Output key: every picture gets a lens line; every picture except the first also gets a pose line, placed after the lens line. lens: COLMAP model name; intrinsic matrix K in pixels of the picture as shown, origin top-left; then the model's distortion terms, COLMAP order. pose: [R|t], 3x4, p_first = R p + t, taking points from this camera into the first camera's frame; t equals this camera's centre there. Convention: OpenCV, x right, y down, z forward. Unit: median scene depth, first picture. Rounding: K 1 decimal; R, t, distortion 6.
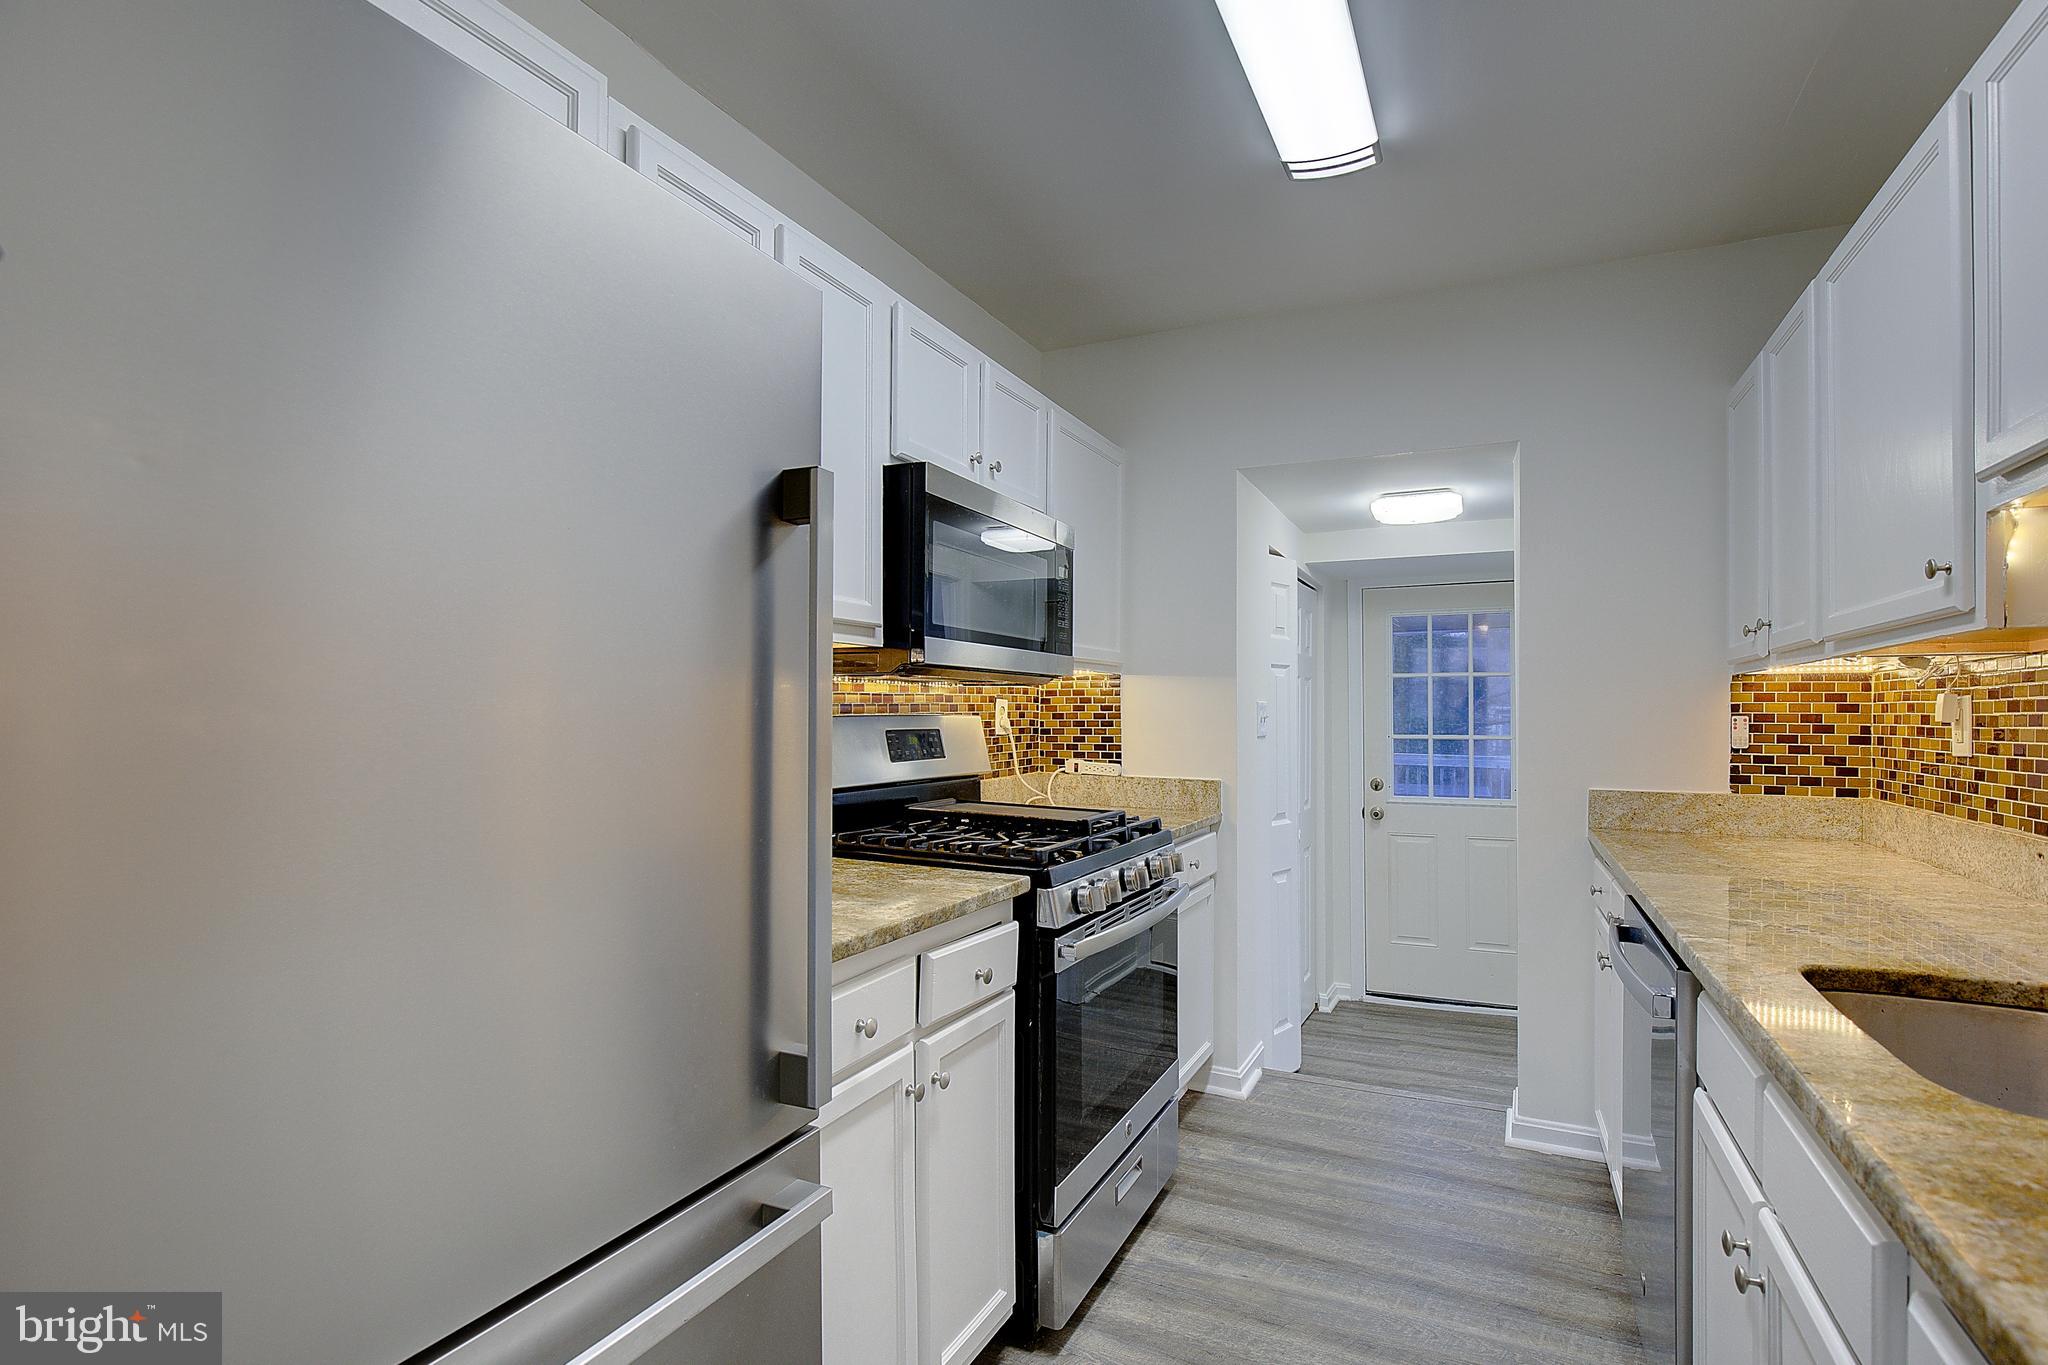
lens RADIAL K [[940.9, 0, 1030.1], [0, 940.9, 713.9], [0, 0, 1]] dist [-0.045335, 0.005766]
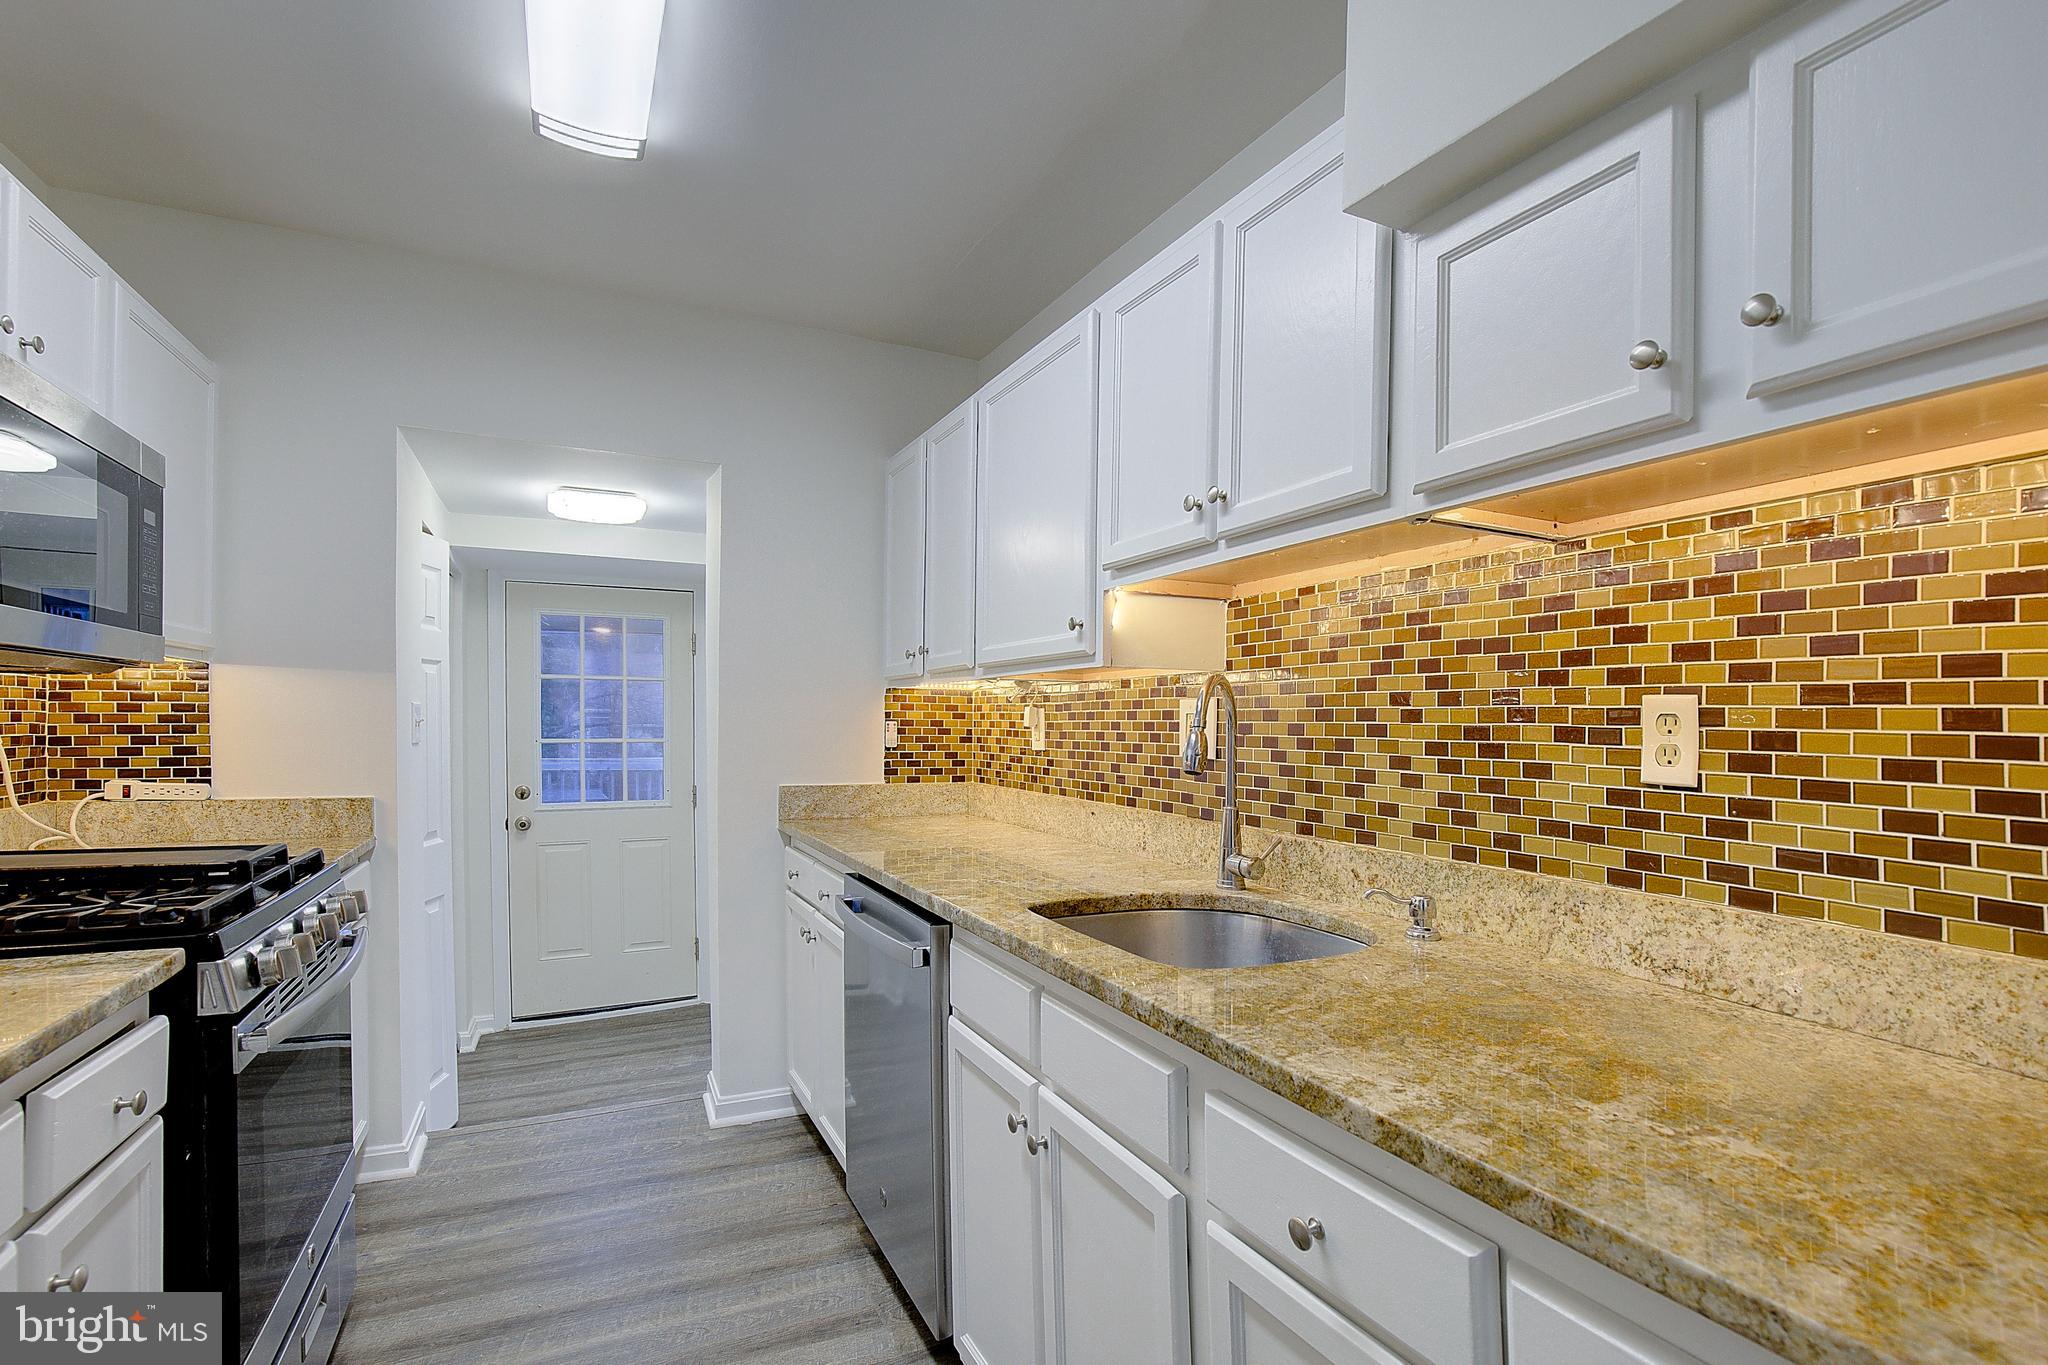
lens RADIAL K [[951.4, 0, 1024.8], [0, 951.4, 698.7], [0, 0, 1]] dist [-0.022683, 0.000032]
pose [[0.617318, 0.018957, 0.786485, -0.129904], [-0.005138, 0.999785, -0.020065, -0.003394], [-0.786697, 0.008346, 0.617283, 0.049990]]
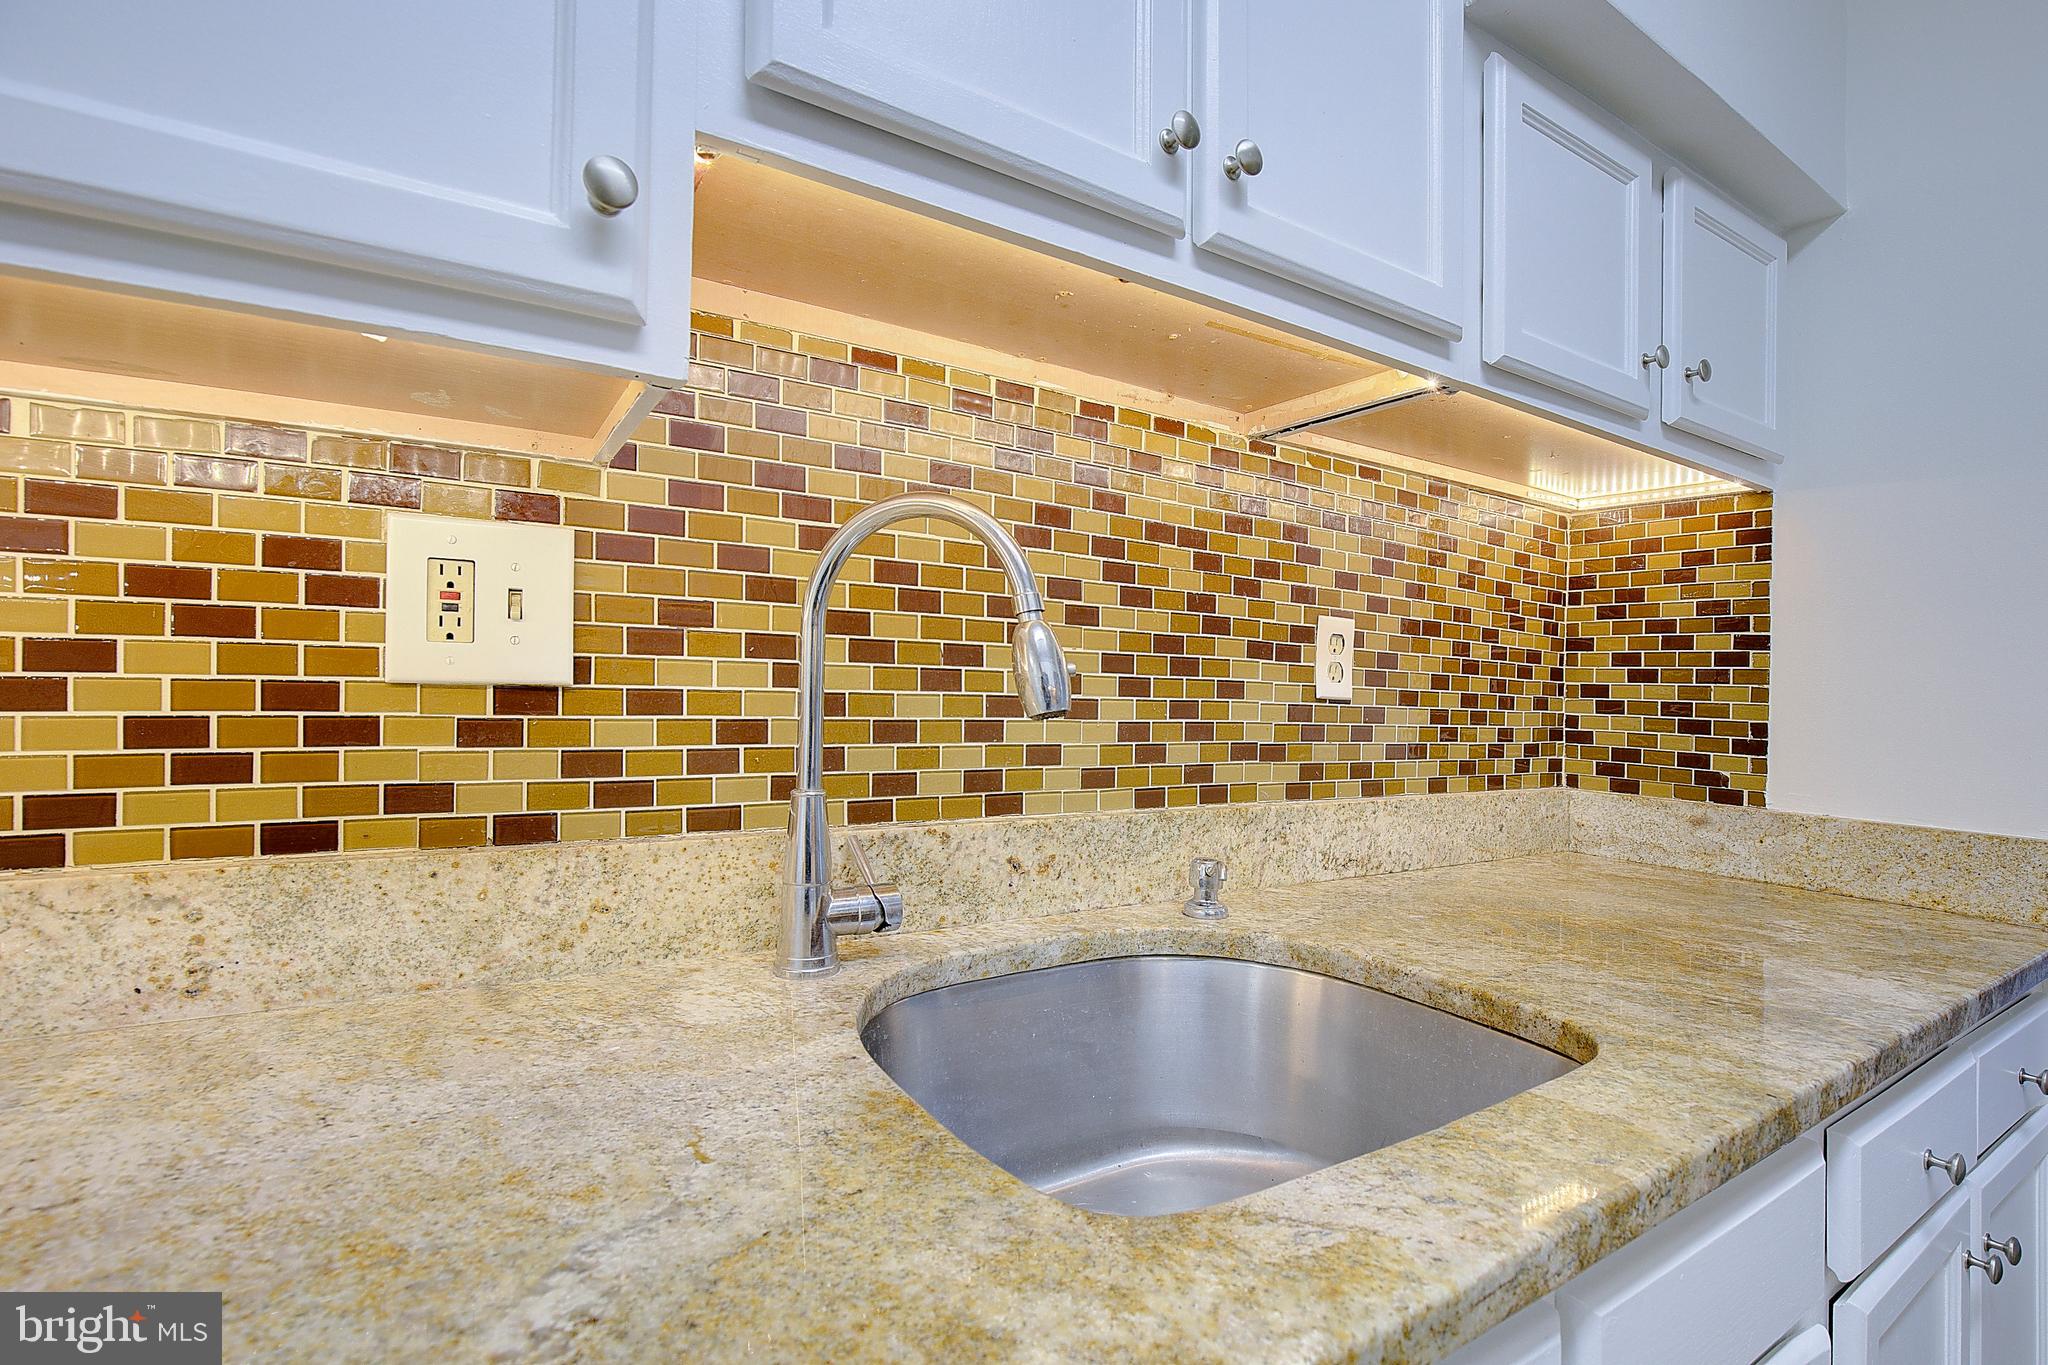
lens RADIAL K [[940.7, 0, 1048.0], [0, 940.7, 701.2], [0, 0, 1]] dist [-0.026769, 0.000141]
pose [[-0.859732, -0.046396, 0.508633, 0.293195], [-0.038755, 0.998920, 0.025612, 0.021643], [-0.509273, 0.002307, -0.860602, 0.587509]]
